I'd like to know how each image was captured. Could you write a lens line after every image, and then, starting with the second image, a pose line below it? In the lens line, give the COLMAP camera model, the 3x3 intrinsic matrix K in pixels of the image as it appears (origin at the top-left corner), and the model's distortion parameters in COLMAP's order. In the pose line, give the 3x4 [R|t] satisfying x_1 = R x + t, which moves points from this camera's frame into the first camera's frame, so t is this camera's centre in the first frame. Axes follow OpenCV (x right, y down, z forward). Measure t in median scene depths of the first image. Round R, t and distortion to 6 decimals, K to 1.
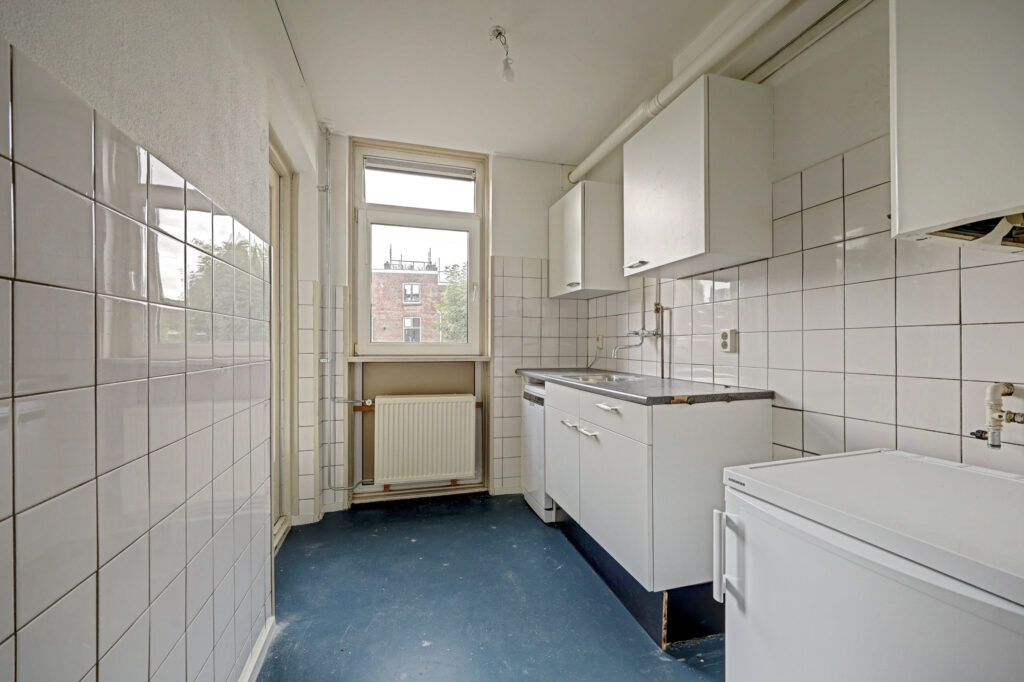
lens RADIAL K [[411.2, 0, 522.8], [0, 411.2, 348.5], [0, 0, 1]] dist [-0.003720, -0.000180]
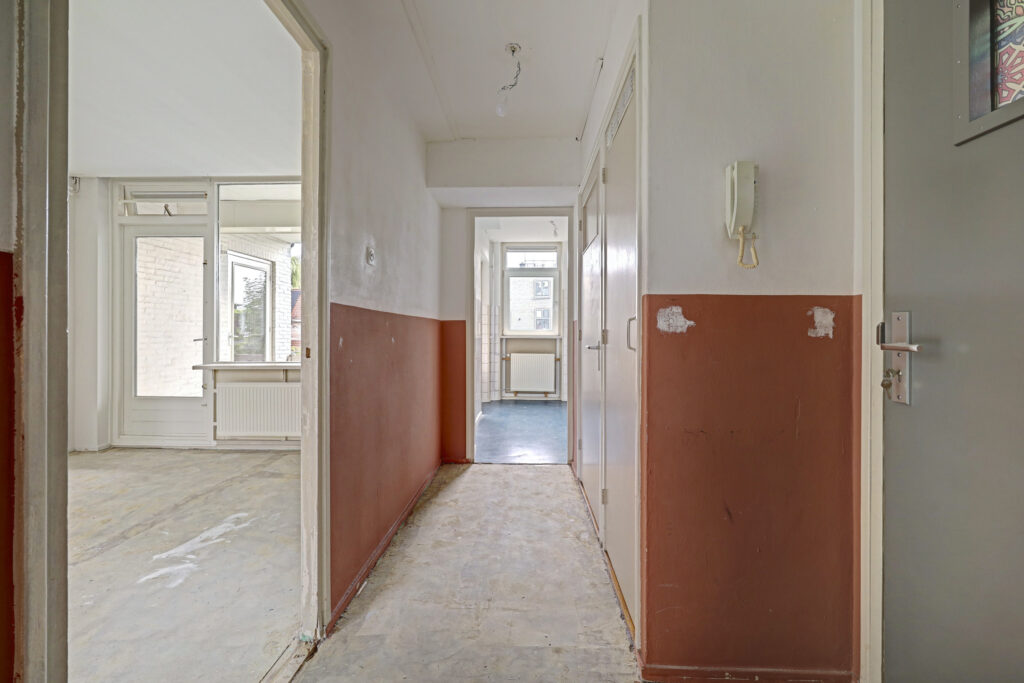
lens RADIAL K [[411.2, 0, 513.7], [0, 411.2, 340.2], [0, 0, 1]] dist [-0.003720, -0.000180]
pose [[0.937885, 0.007141, -0.346873, 0.454474], [-0.002975, 0.999917, 0.012539, 0.014525], [0.346933, -0.010728, 0.937828, -1.156494]]
